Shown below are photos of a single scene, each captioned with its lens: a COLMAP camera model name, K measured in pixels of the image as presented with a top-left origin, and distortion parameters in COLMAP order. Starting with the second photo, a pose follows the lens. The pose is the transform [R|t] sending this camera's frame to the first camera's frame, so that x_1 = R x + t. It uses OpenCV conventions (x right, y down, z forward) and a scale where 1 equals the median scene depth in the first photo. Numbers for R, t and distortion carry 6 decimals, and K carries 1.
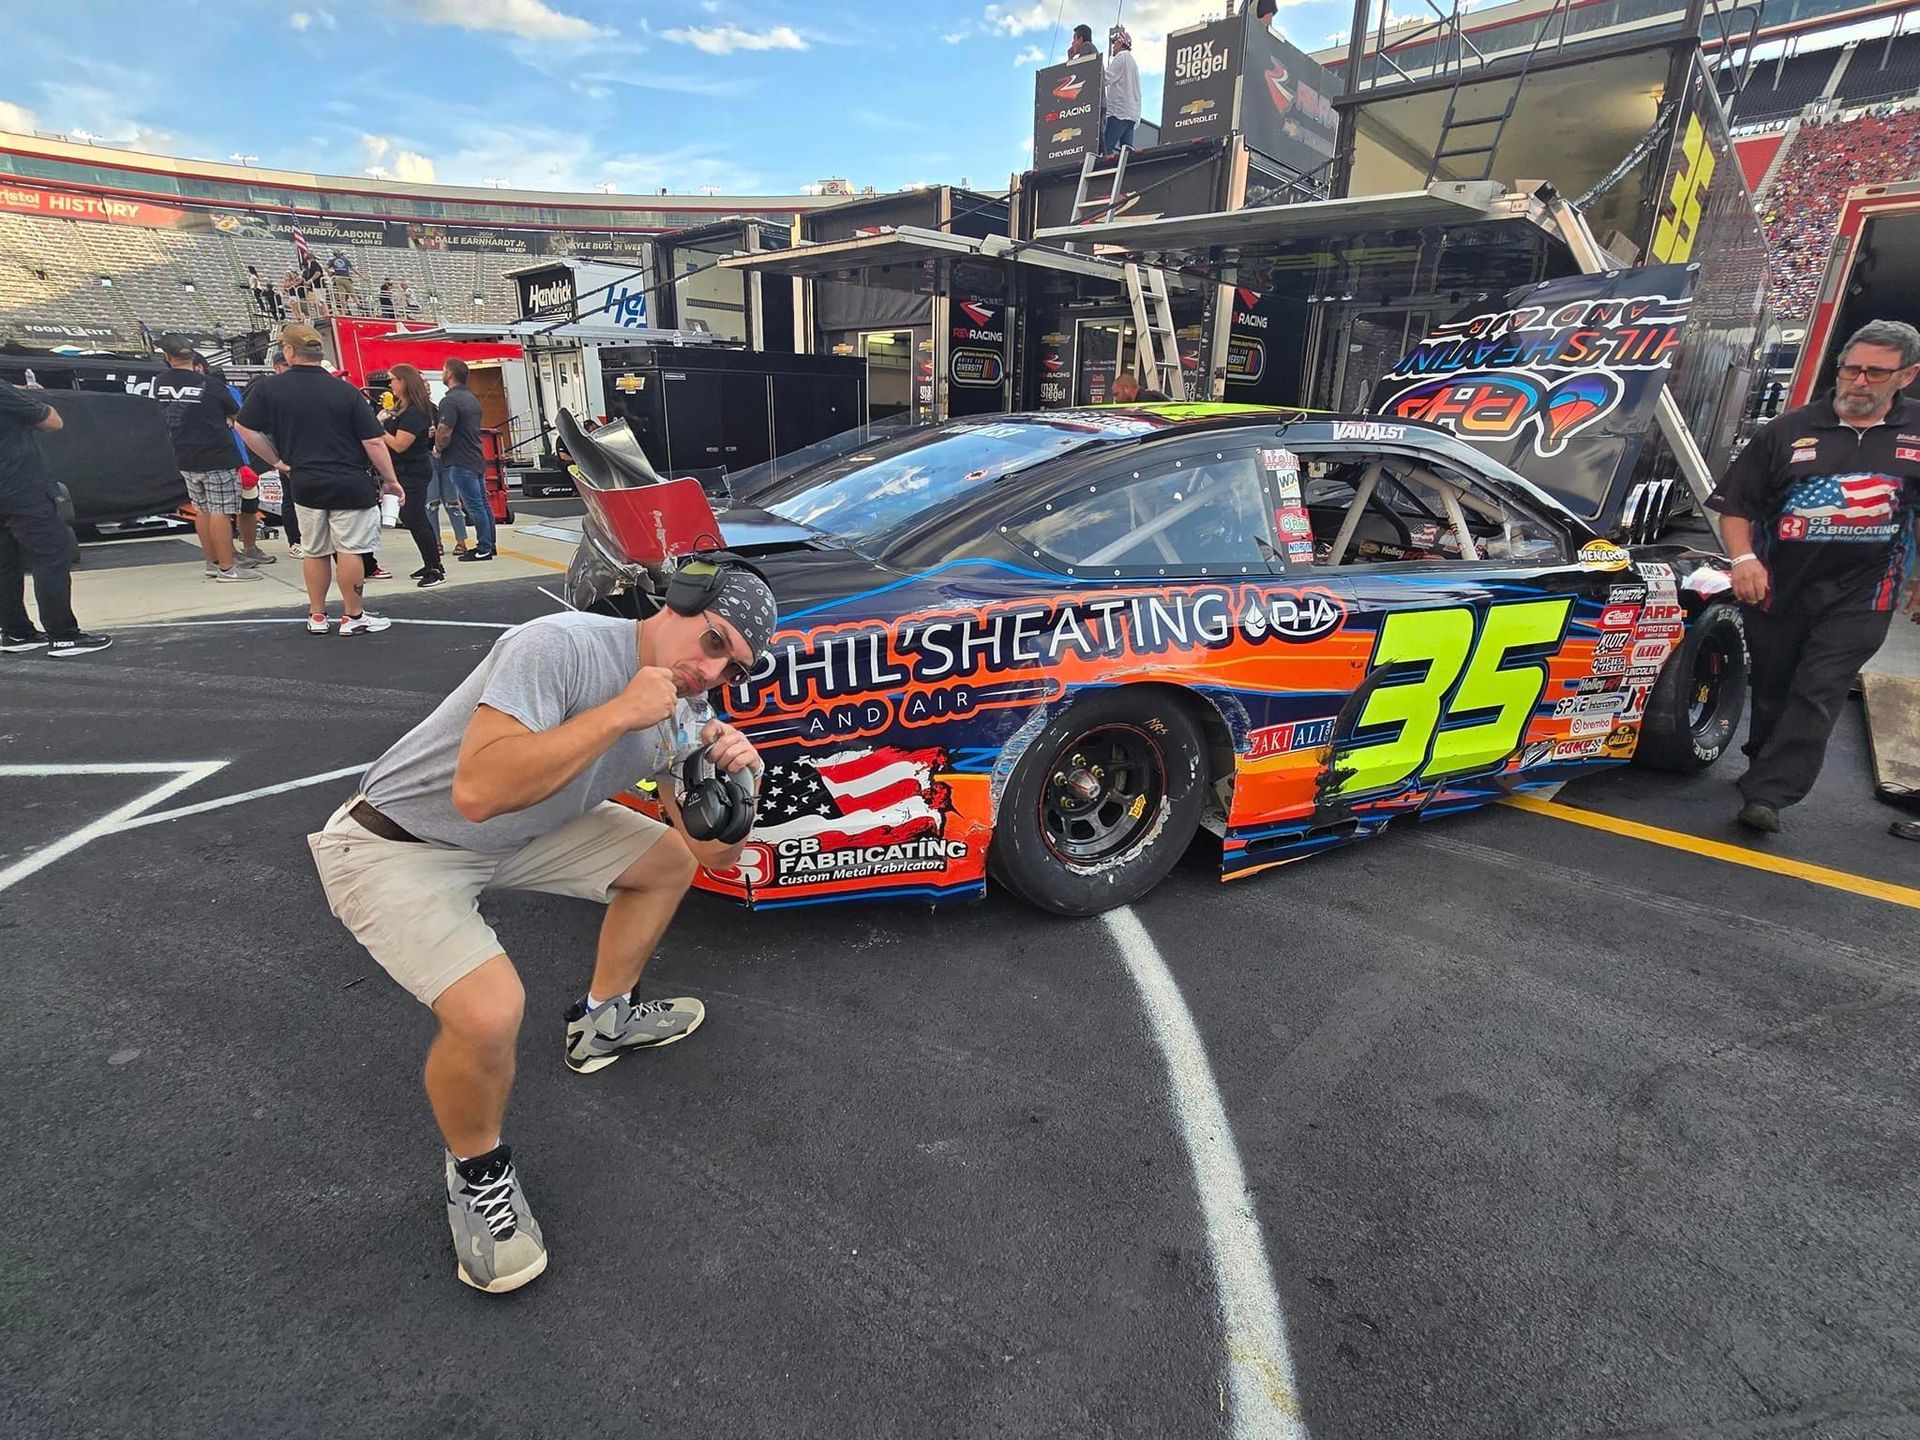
lens RADIAL K [[928.6, 0, 964.0], [0, 928.6, 725.3], [0, 0, 1]] dist [-0.004368, -0.001625]
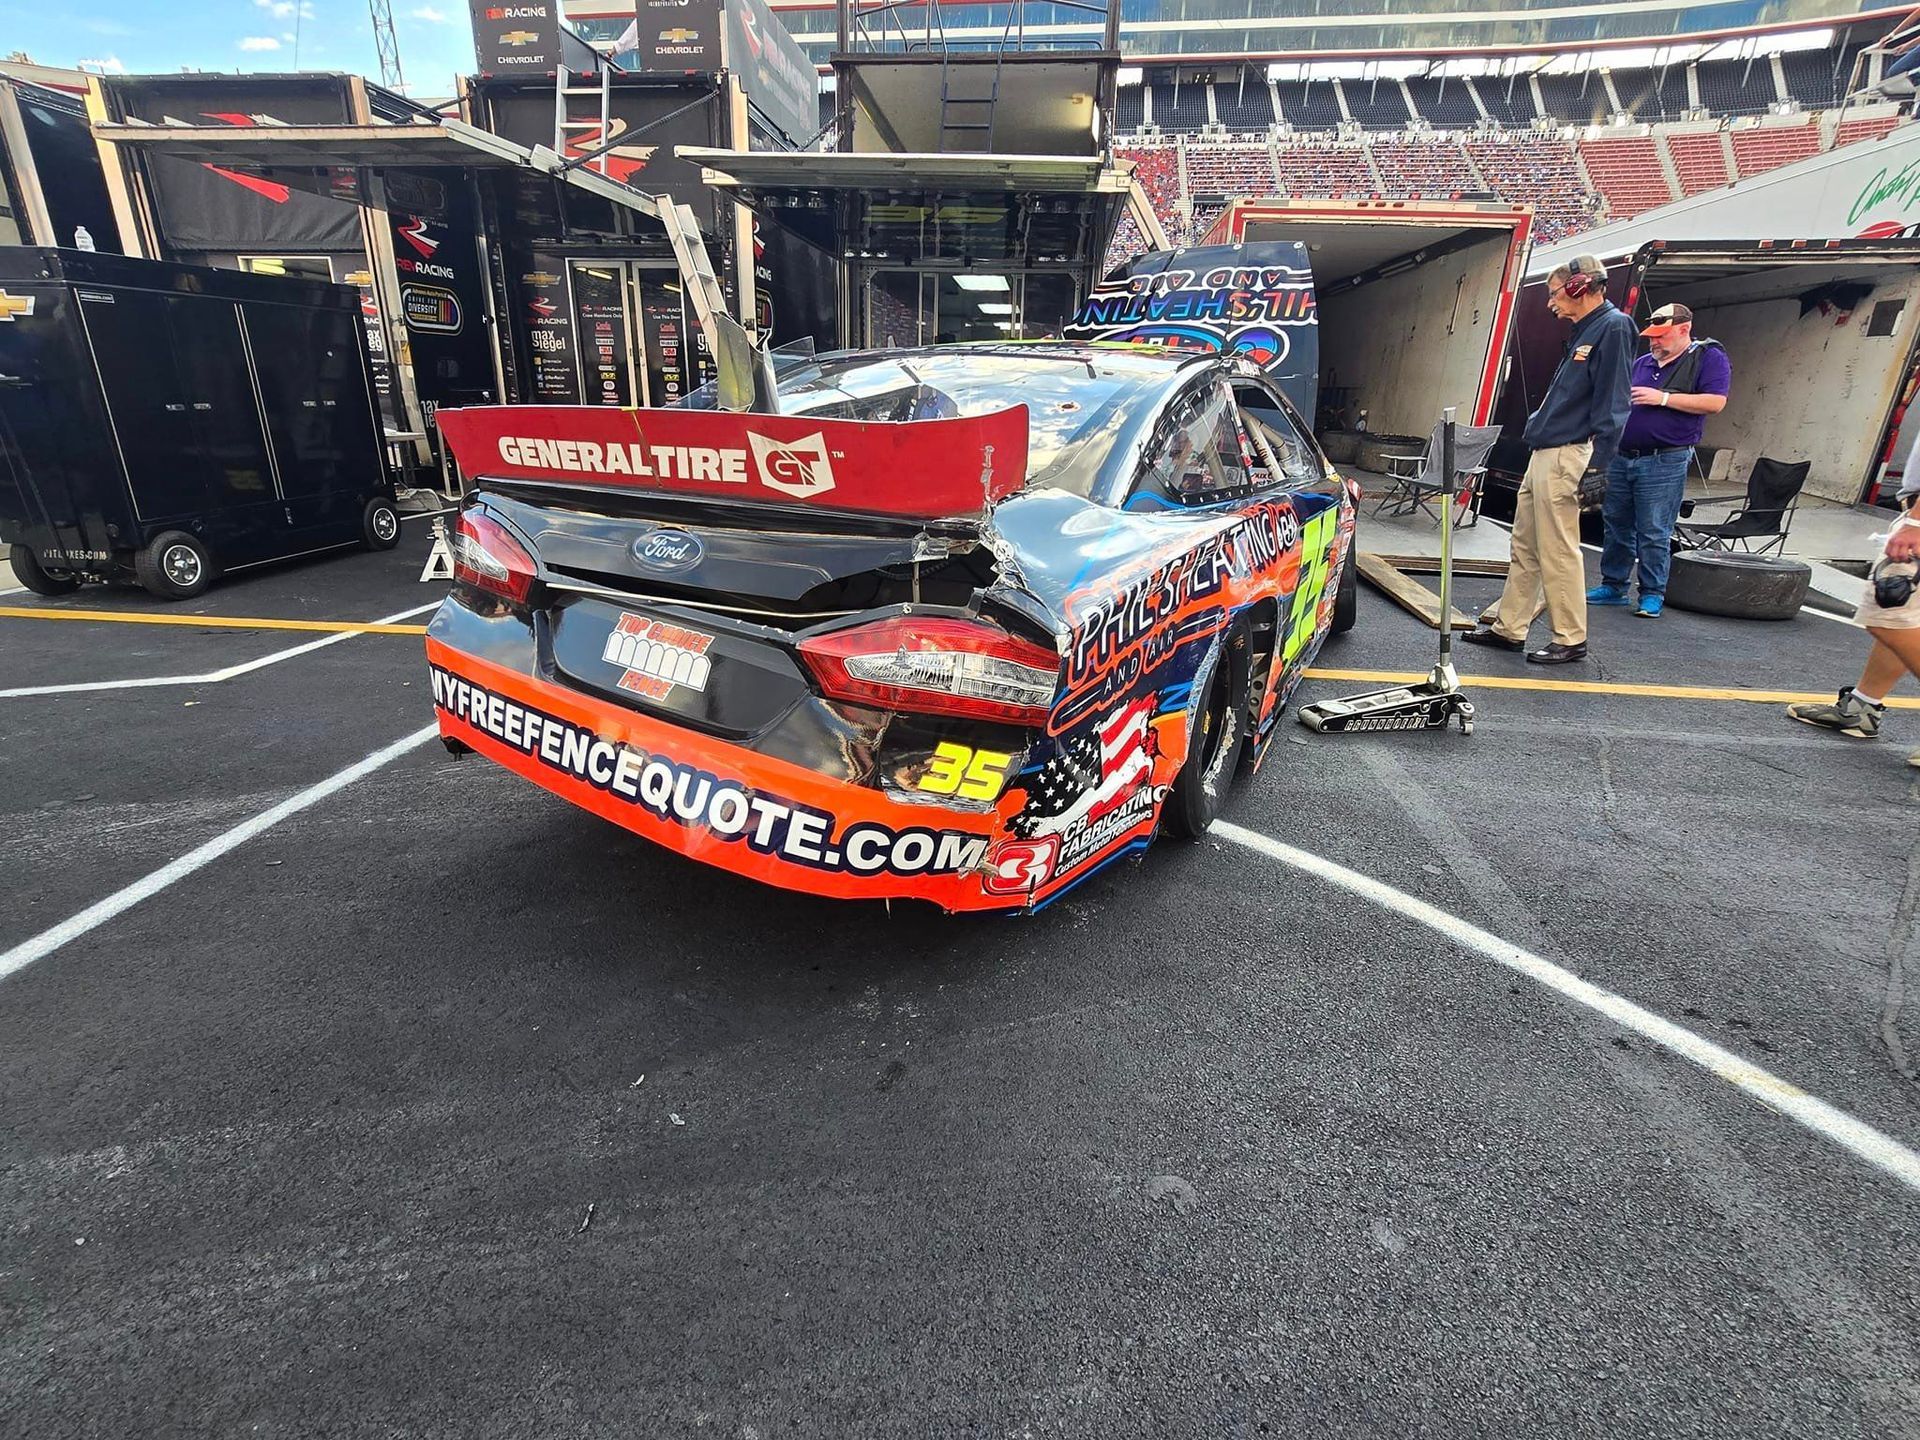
lens RADIAL K [[928.6, 0, 964.0], [0, 928.6, 725.3], [0, 0, 1]] dist [-0.004368, -0.001625]
pose [[0.812900, -0.199282, 0.547248, -0.356234], [0.178693, 0.979659, 0.091310, -0.031804], [-0.554313, 0.023564, 0.831975, 0.156642]]
